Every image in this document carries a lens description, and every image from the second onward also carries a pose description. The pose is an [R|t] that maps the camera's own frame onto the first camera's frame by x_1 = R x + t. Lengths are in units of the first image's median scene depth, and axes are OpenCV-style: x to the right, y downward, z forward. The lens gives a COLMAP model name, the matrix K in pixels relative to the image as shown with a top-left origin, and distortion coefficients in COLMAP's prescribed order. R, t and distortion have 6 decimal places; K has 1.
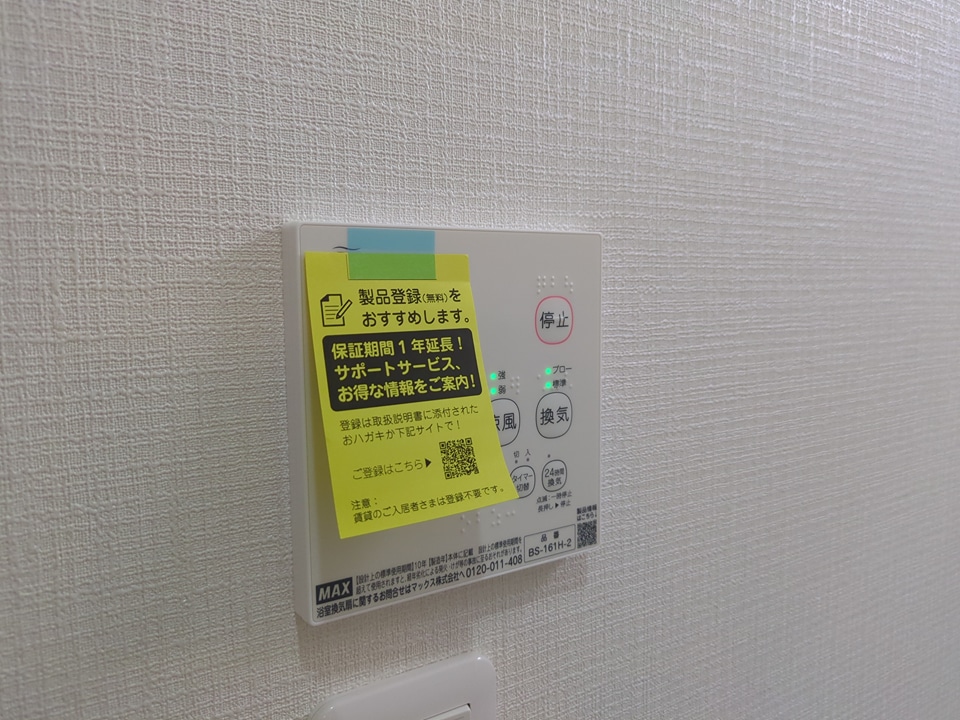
lens RADIAL K [[719.7, 0, 481.1], [0, 719.7, 361.2], [0, 0, 1]] dist [0.040838, -0.022084]
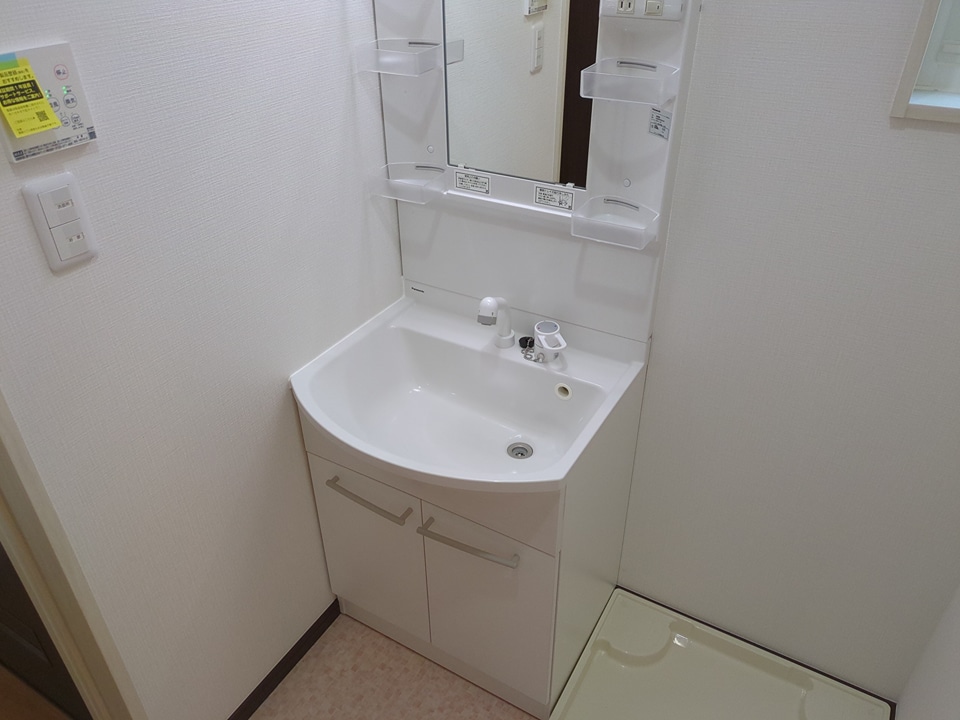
lens RADIAL K [[719.7, 0, 481.6], [0, 719.7, 360.8], [0, 0, 1]] dist [0.040838, -0.022084]
pose [[0.889931, -0.246529, 0.383727, 0.239268], [0.045563, 0.885176, 0.463021, -0.411101], [-0.453814, -0.394572, 0.798978, -3.727330]]
